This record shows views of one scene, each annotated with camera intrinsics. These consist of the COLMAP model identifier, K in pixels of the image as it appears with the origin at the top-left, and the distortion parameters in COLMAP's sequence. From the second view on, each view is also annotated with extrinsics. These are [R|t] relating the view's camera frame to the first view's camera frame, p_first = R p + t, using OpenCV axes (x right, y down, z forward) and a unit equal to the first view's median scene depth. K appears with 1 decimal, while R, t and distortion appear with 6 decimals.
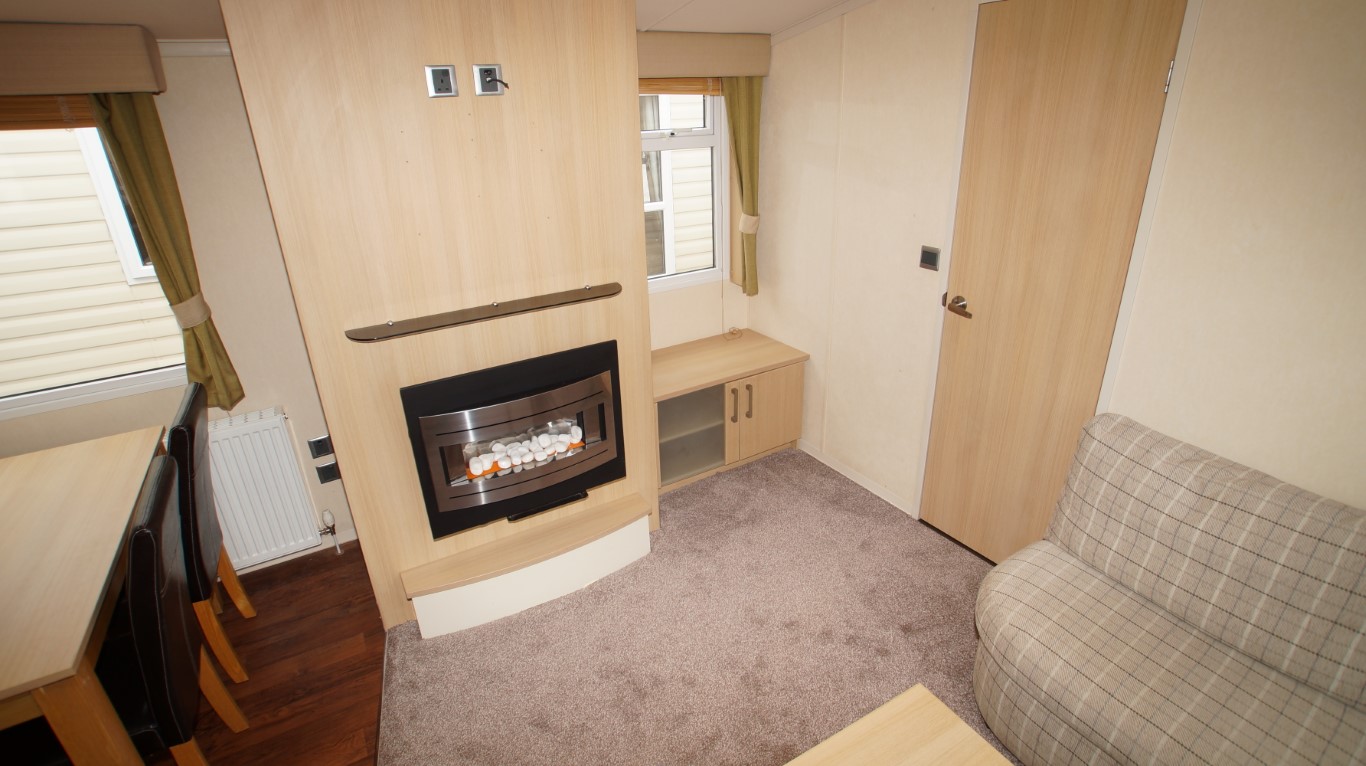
lens RADIAL K [[647.6, 0, 672.6], [0, 647.6, 380.0], [0, 0, 1]] dist [-0.072178, 0.032431]
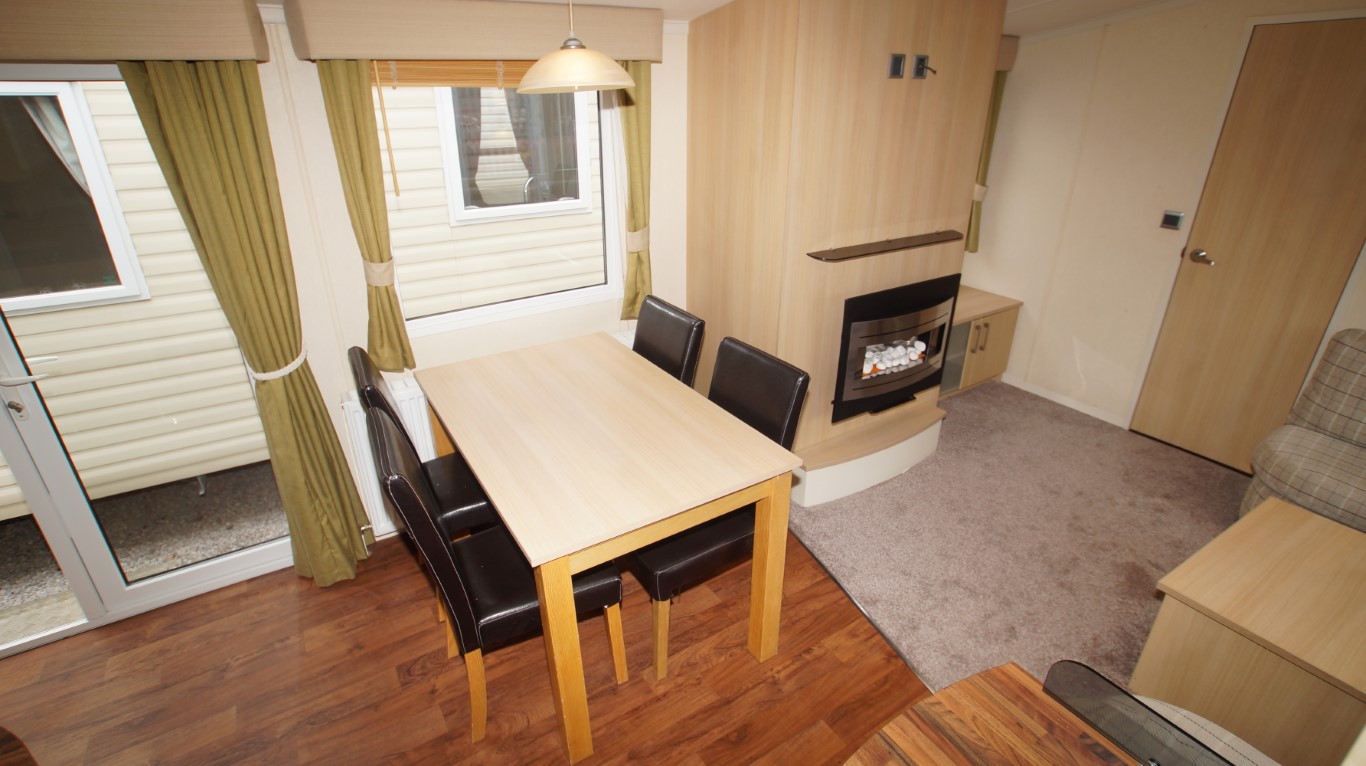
lens RADIAL K [[647.6, 0, 672.6], [0, 647.6, 380.0], [0, 0, 1]] dist [-0.072178, 0.032431]
pose [[0.999109, 0.015802, 0.039123, -0.657827], [-0.016707, 0.999598, 0.022893, 0.122161], [-0.038745, -0.023526, 0.998972, -0.241243]]
